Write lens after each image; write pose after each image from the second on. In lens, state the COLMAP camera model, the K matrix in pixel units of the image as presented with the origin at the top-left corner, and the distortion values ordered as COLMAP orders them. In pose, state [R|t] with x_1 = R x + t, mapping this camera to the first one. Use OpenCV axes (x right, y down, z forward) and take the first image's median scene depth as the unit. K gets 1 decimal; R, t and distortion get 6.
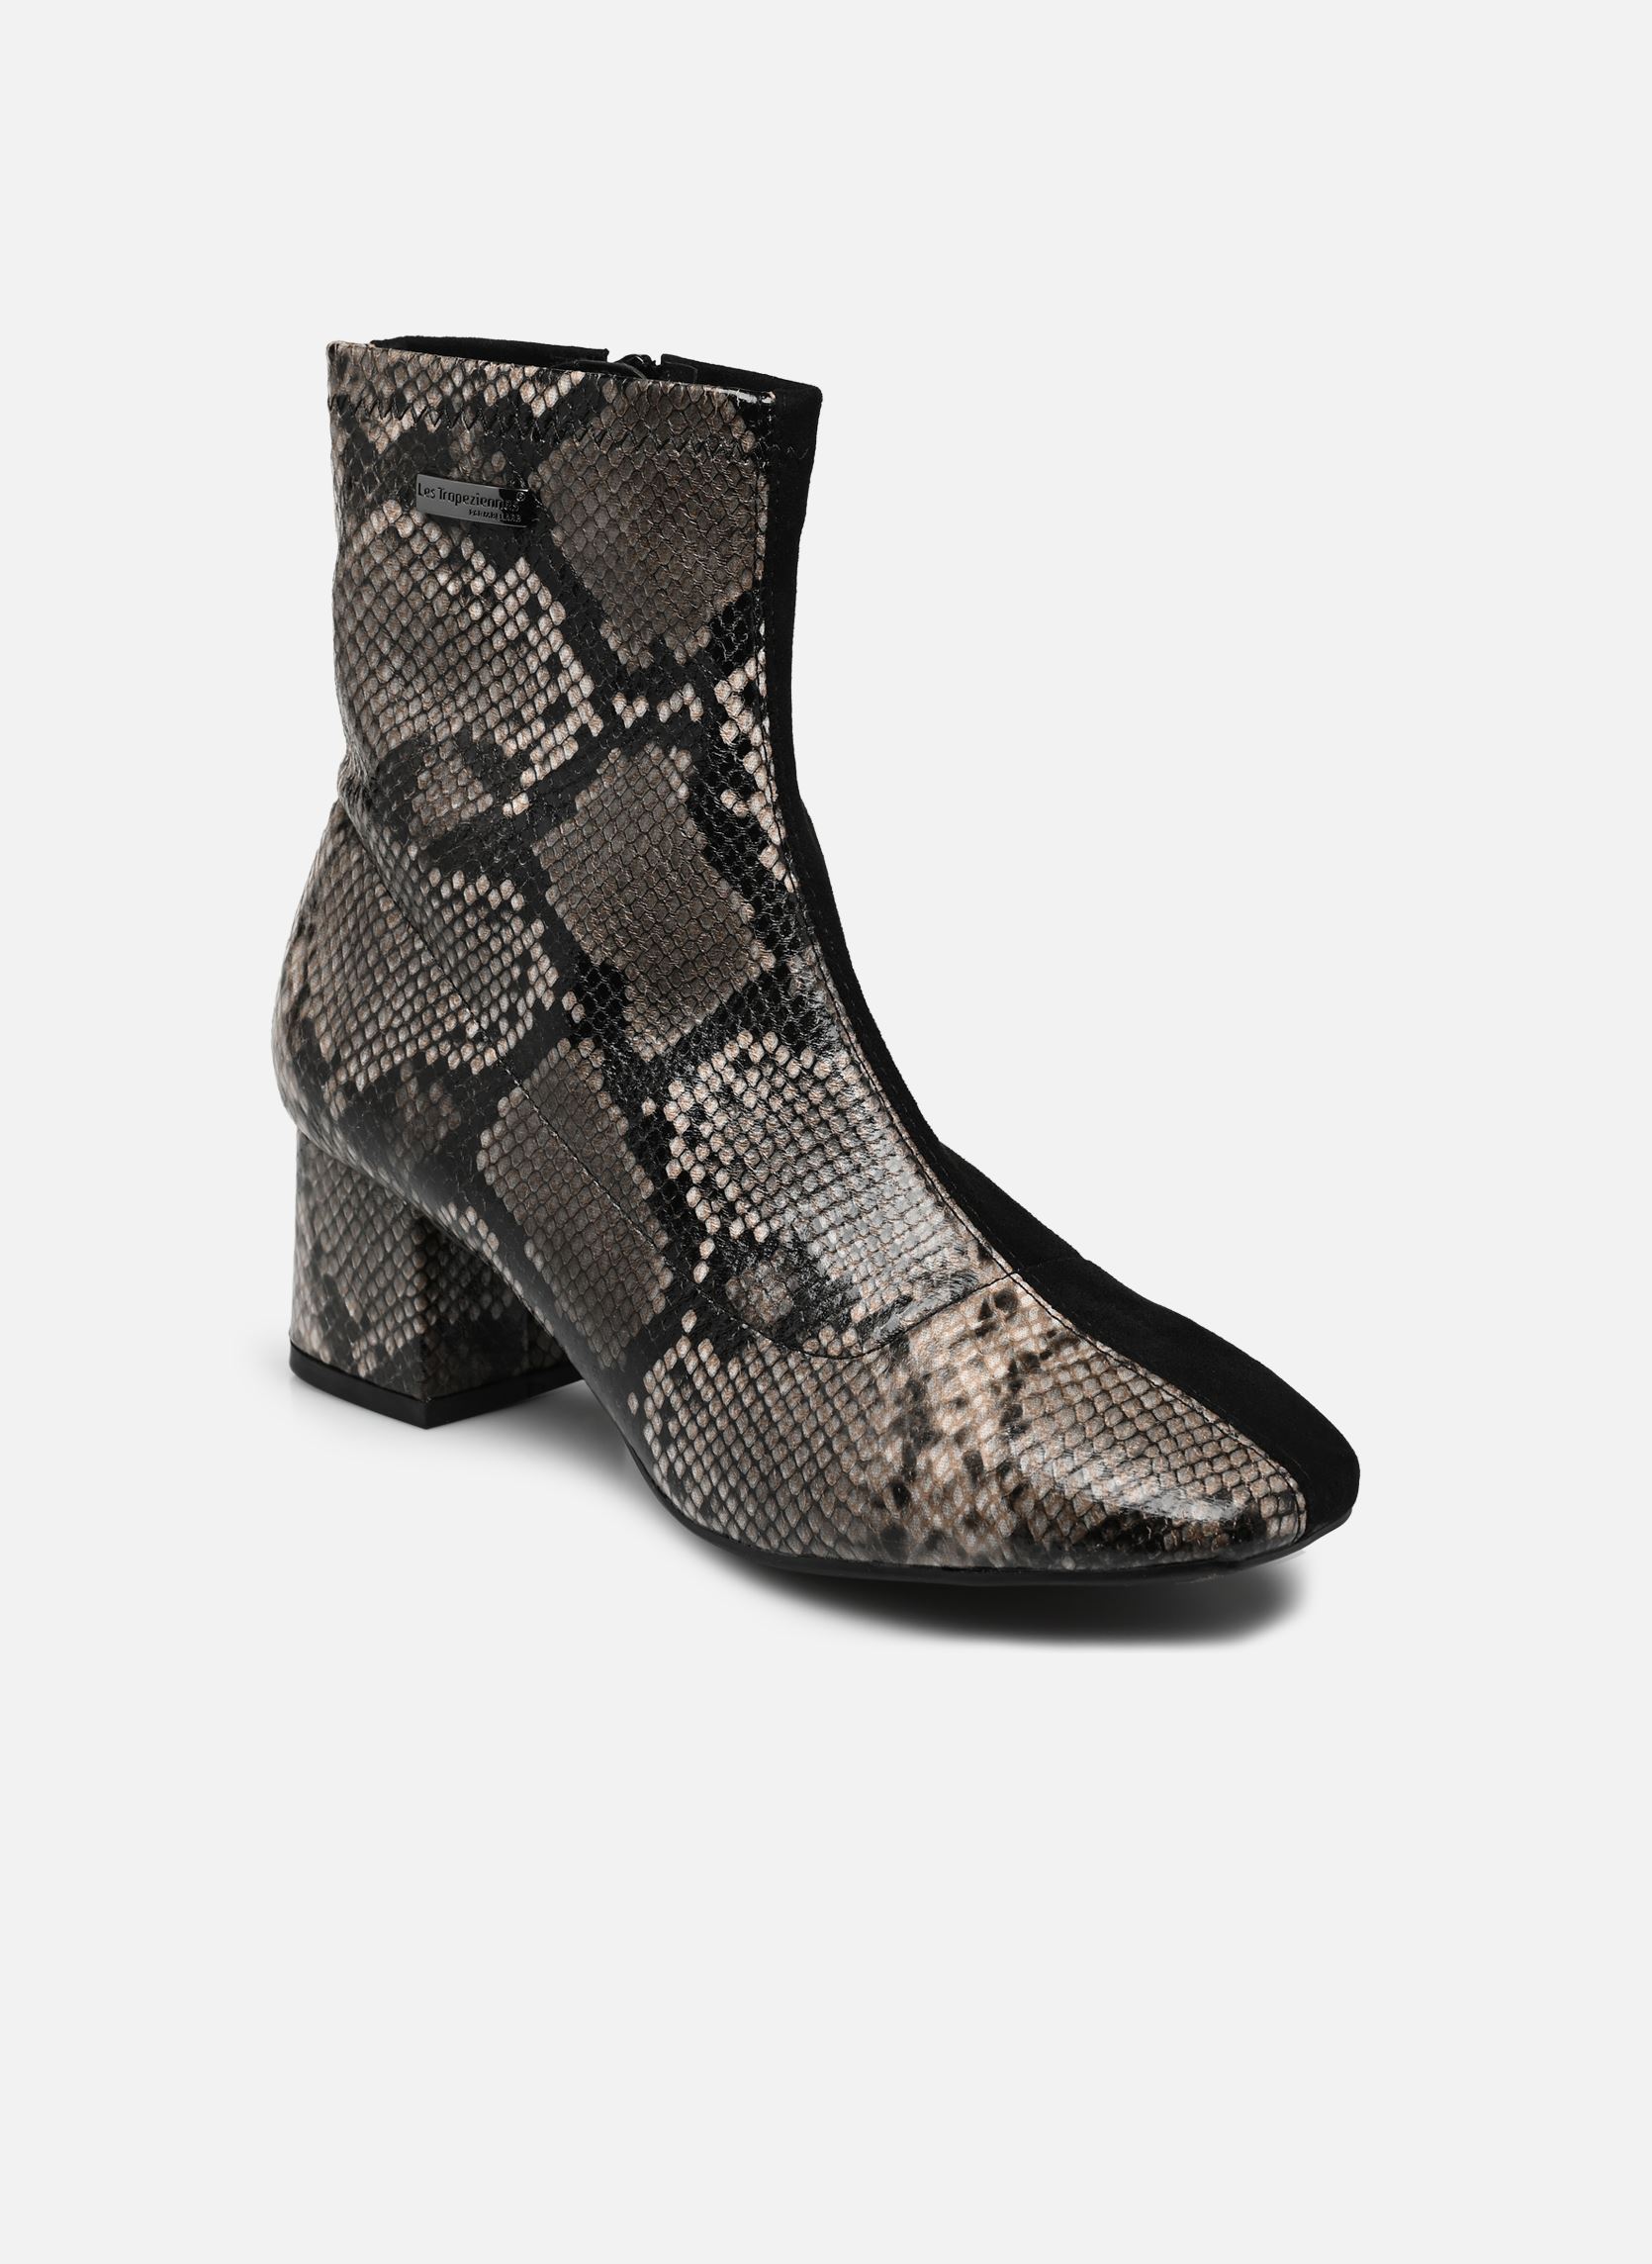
lens RADIAL K [[6944.8, 0, 826.0], [0, 6944.8, 1132.0], [0, 0, 1]] dist [-0.038393, -3.668059]
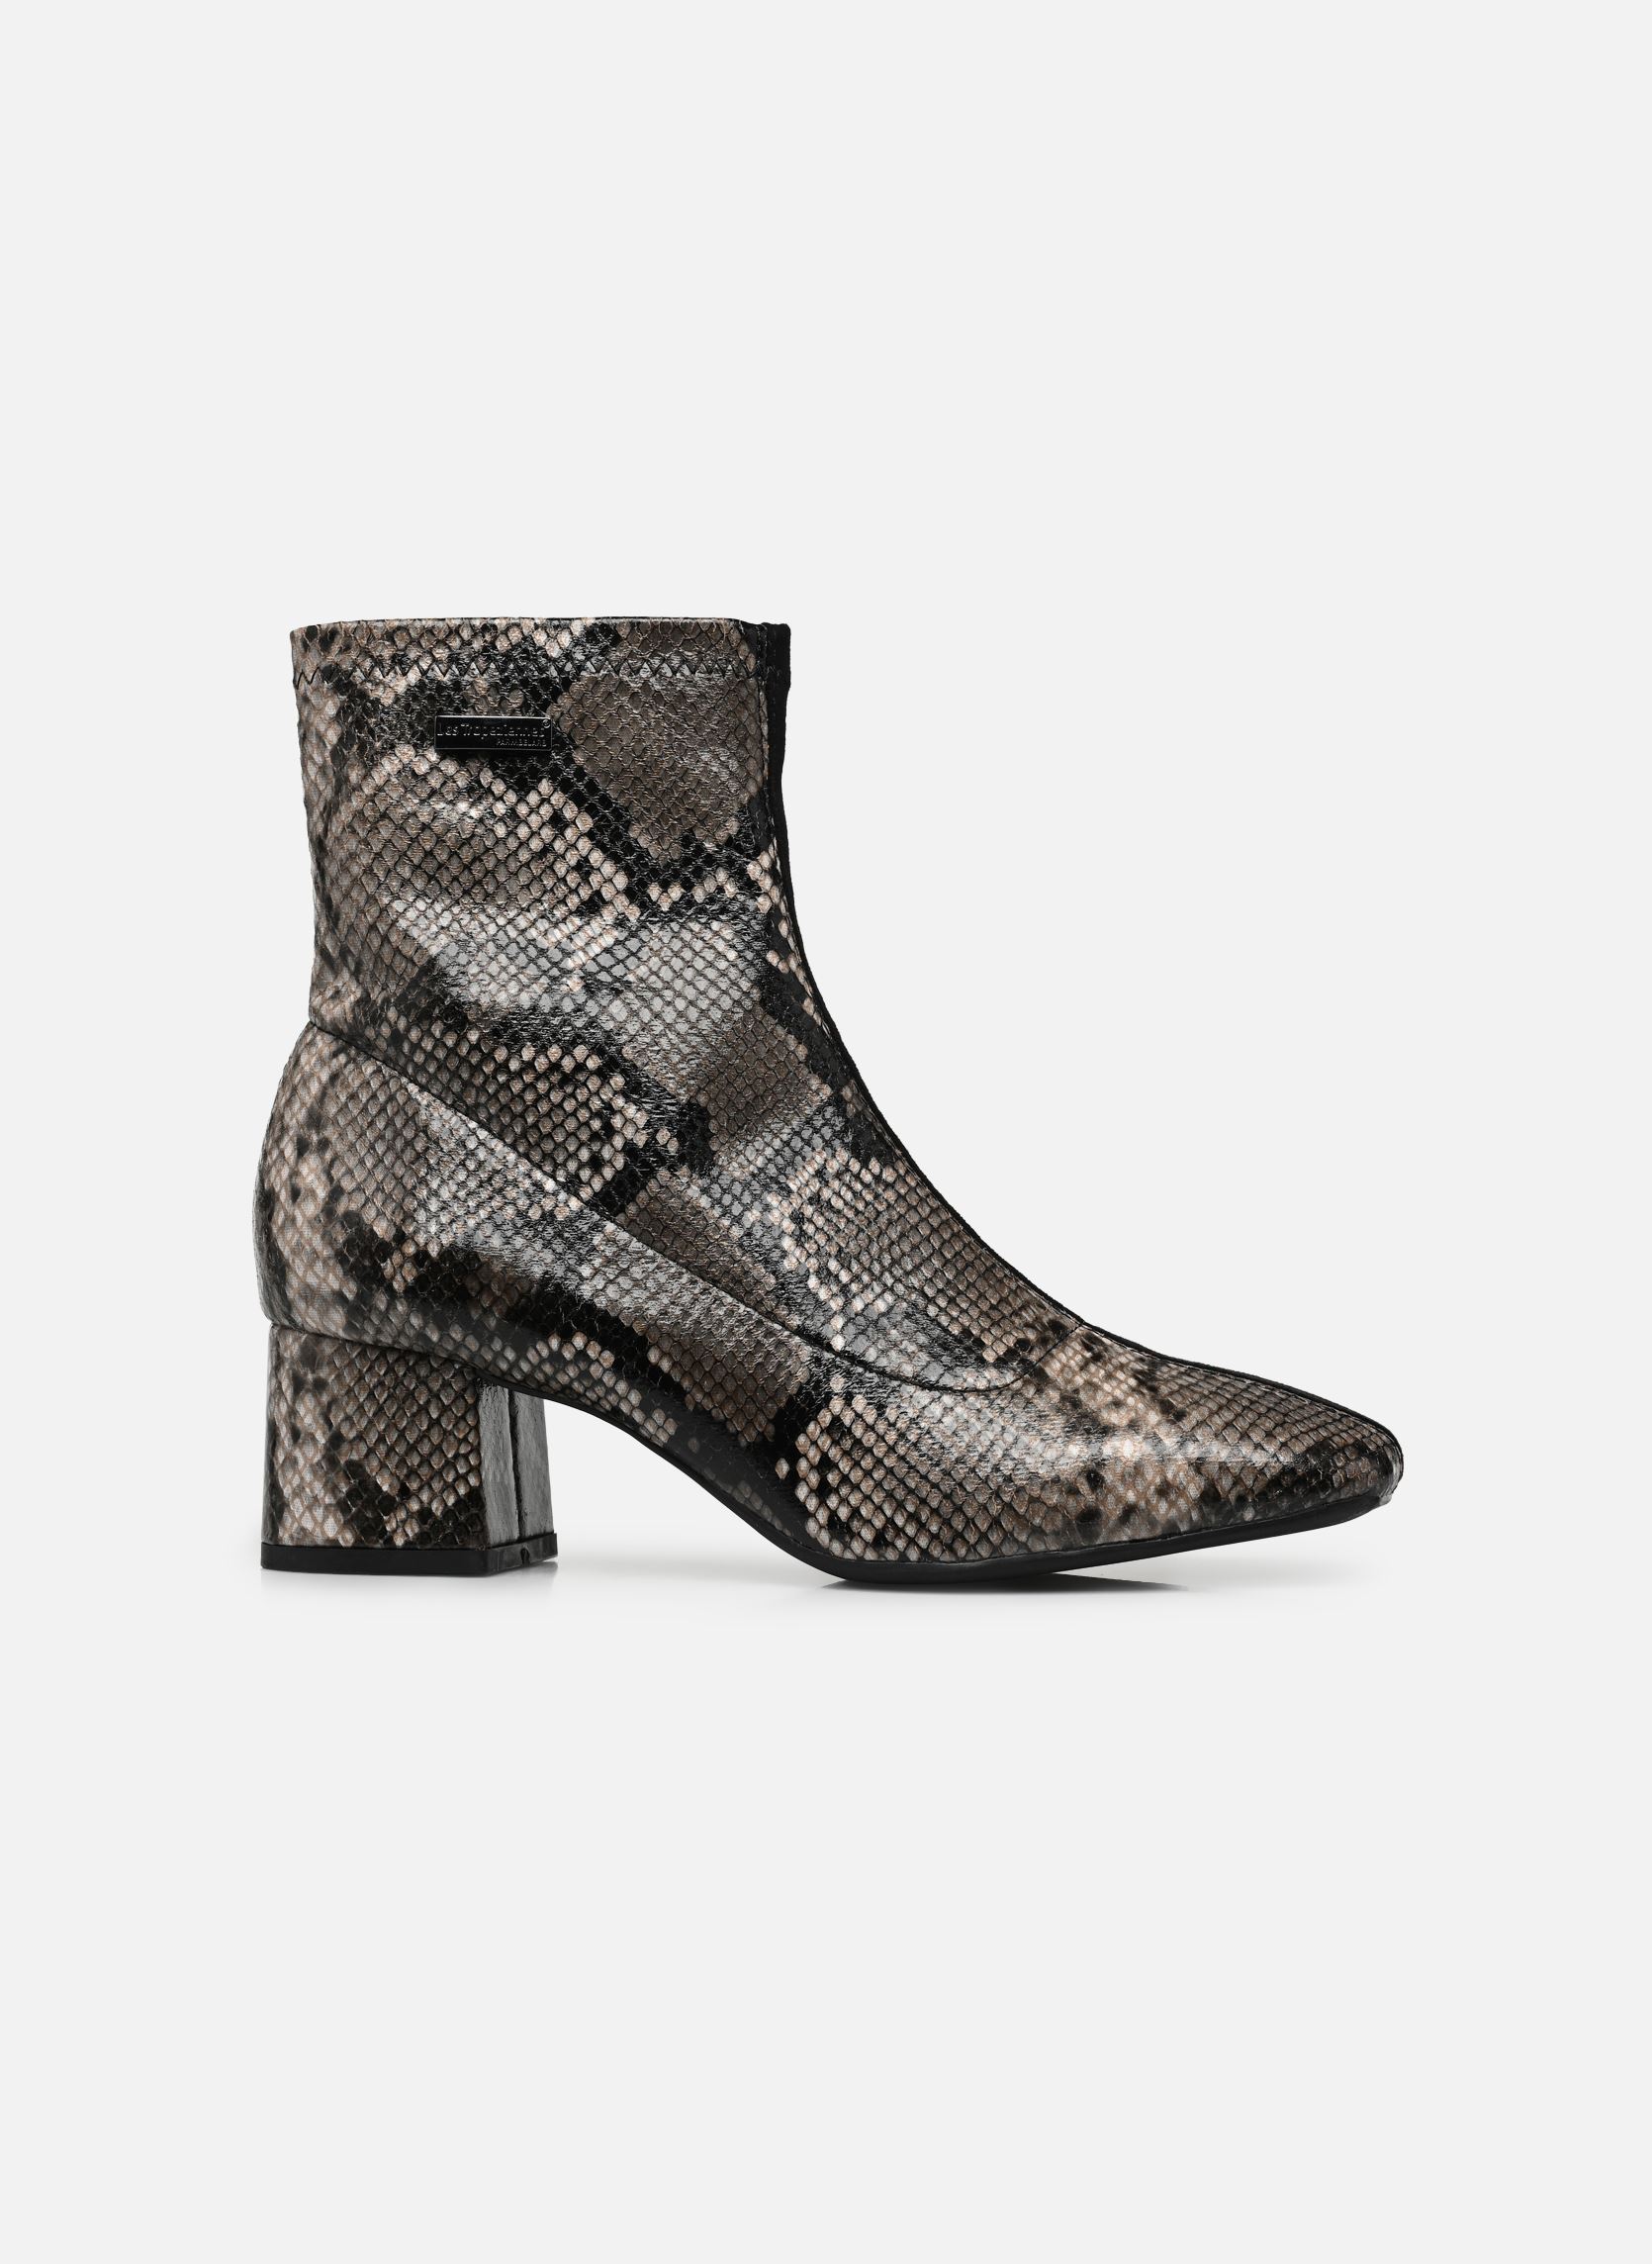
lens RADIAL K [[6944.8, 0, 826.0], [0, 6944.8, 1132.0], [0, 0, 1]] dist [-0.038393, -3.668059]
pose [[0.824617, -0.000793, 0.565691, -0.659263], [0.168806, 0.954783, -0.244732, 0.263726], [-0.539918, 0.297302, 0.787464, 0.086772]]
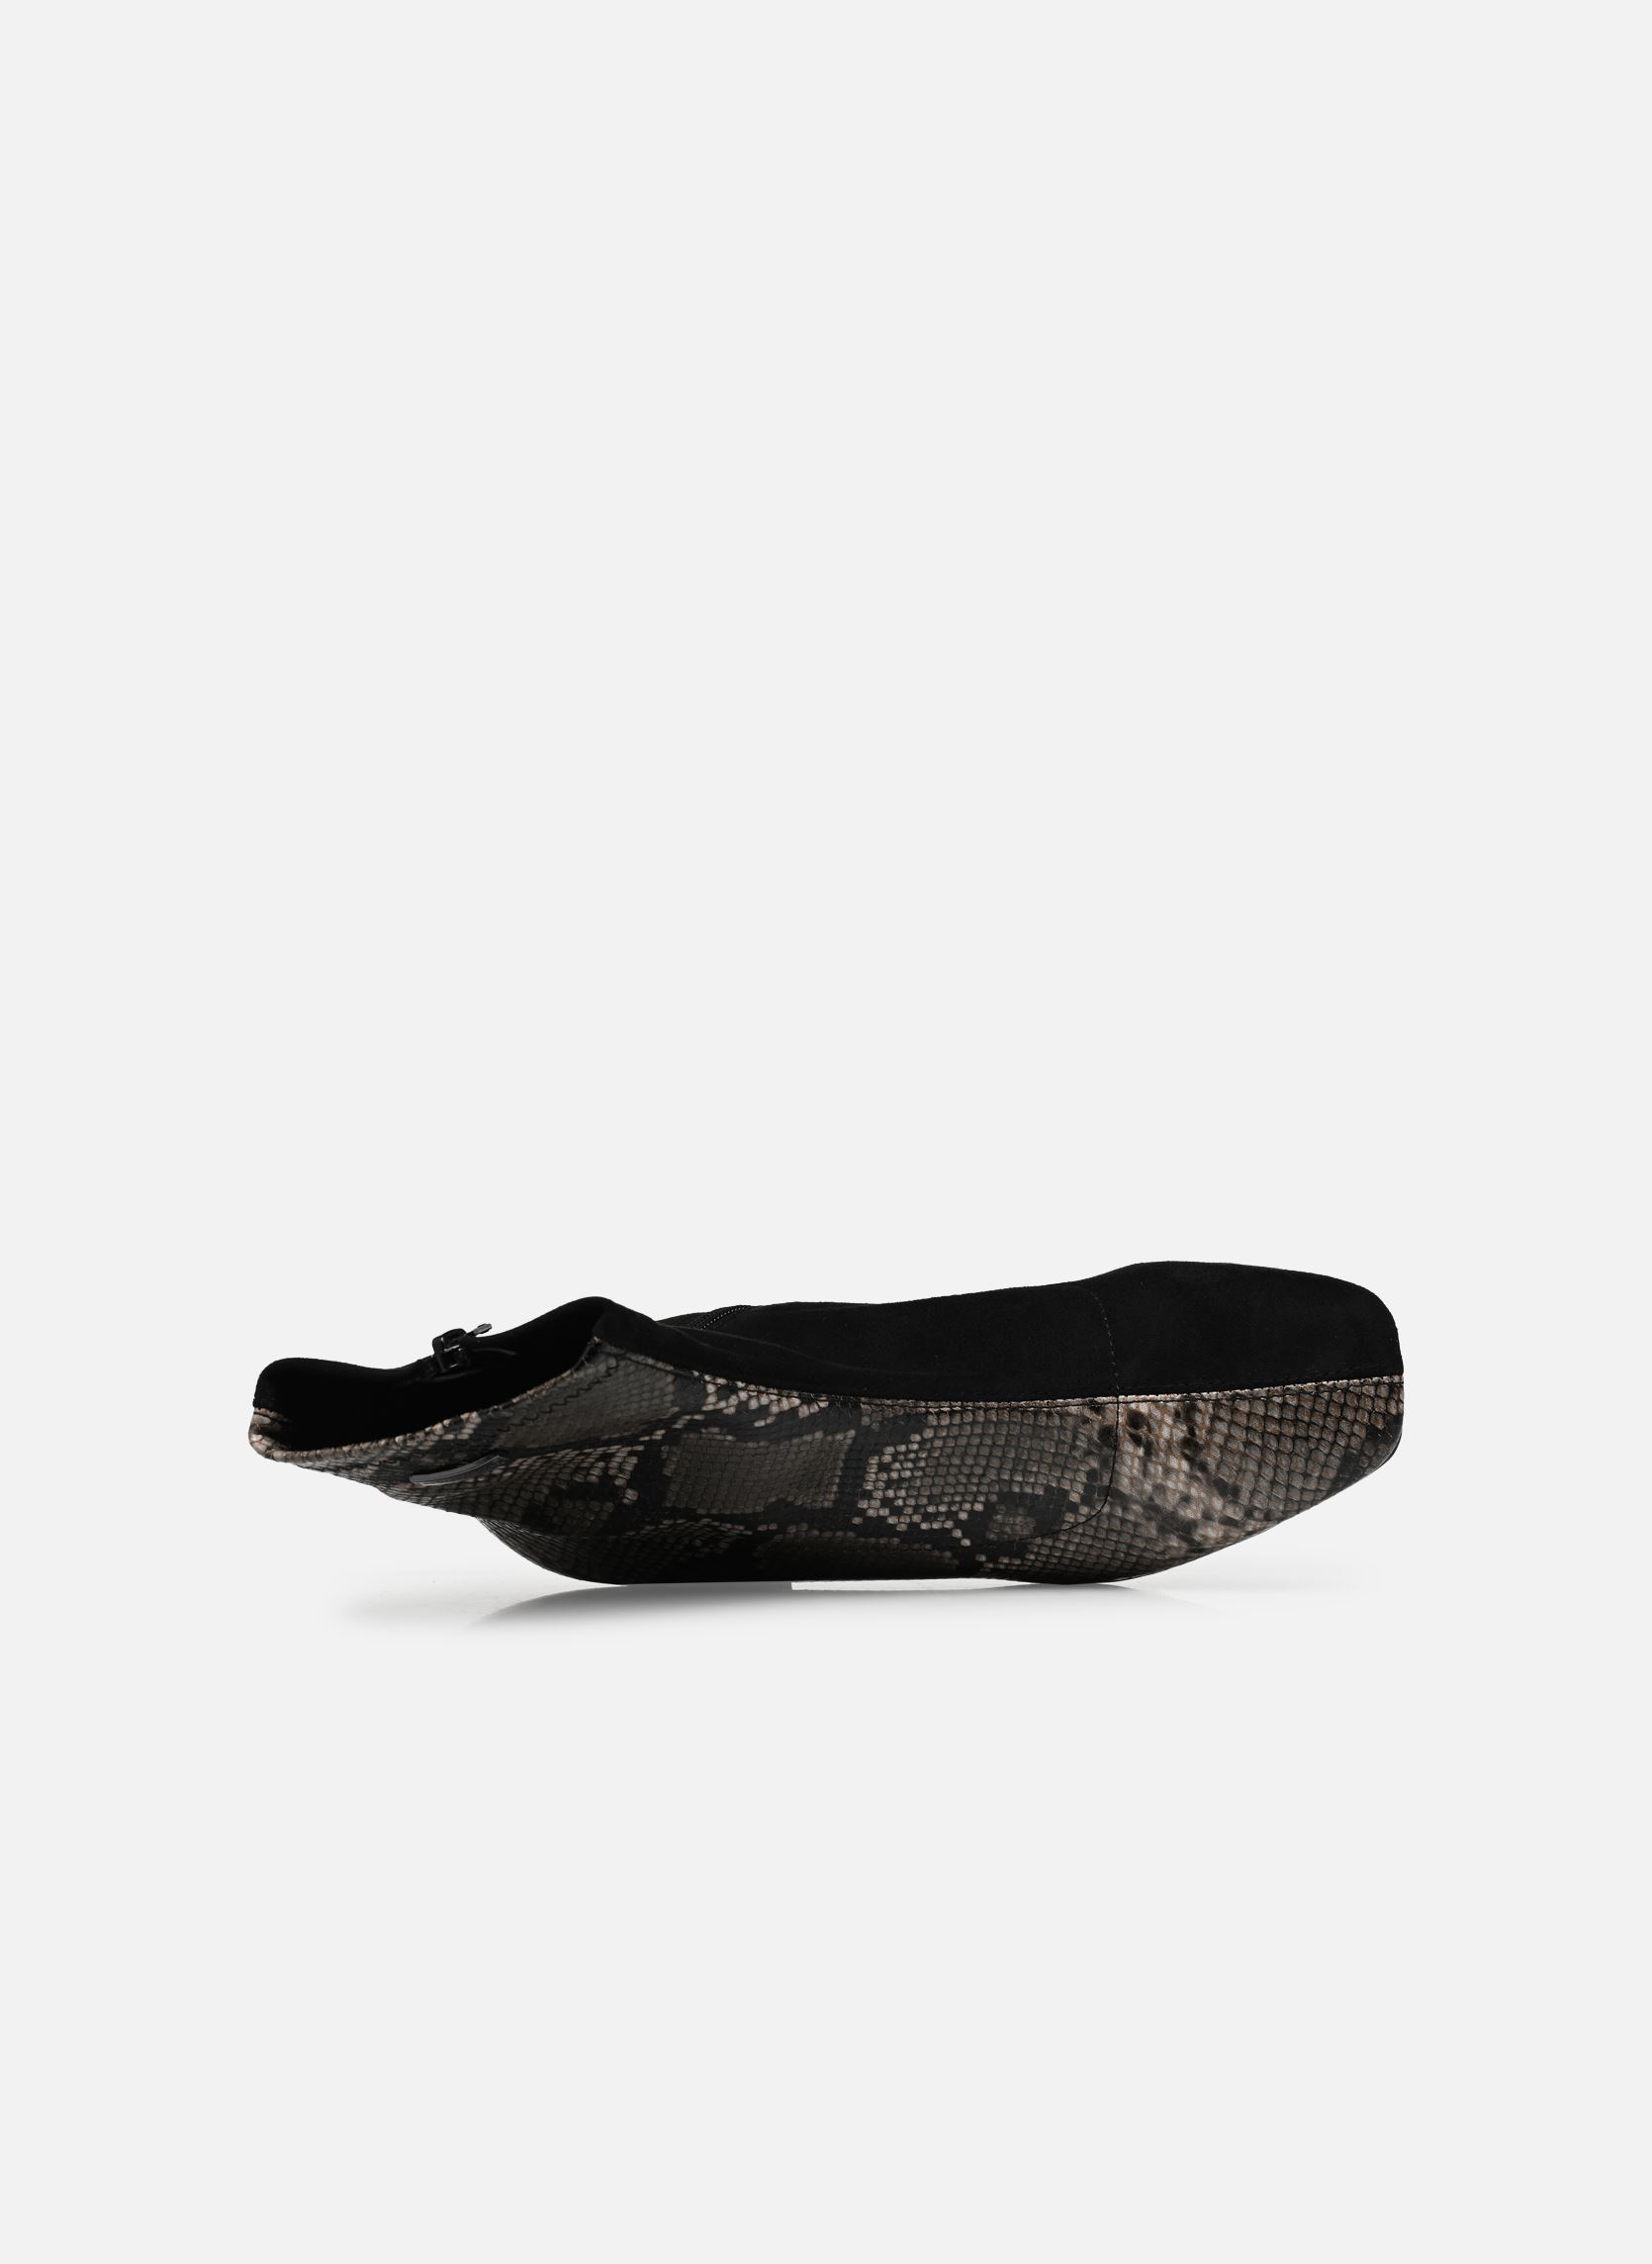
lens RADIAL K [[6944.8, 0, 826.0], [0, 6944.8, 1132.0], [0, 0, 1]] dist [-0.038393, -3.668059]
pose [[0.616889, -0.763453, -0.191281, 0.300376], [0.621097, 0.322945, 0.714105, -1.039191], [-0.483412, -0.559327, 0.673399, 0.091022]]
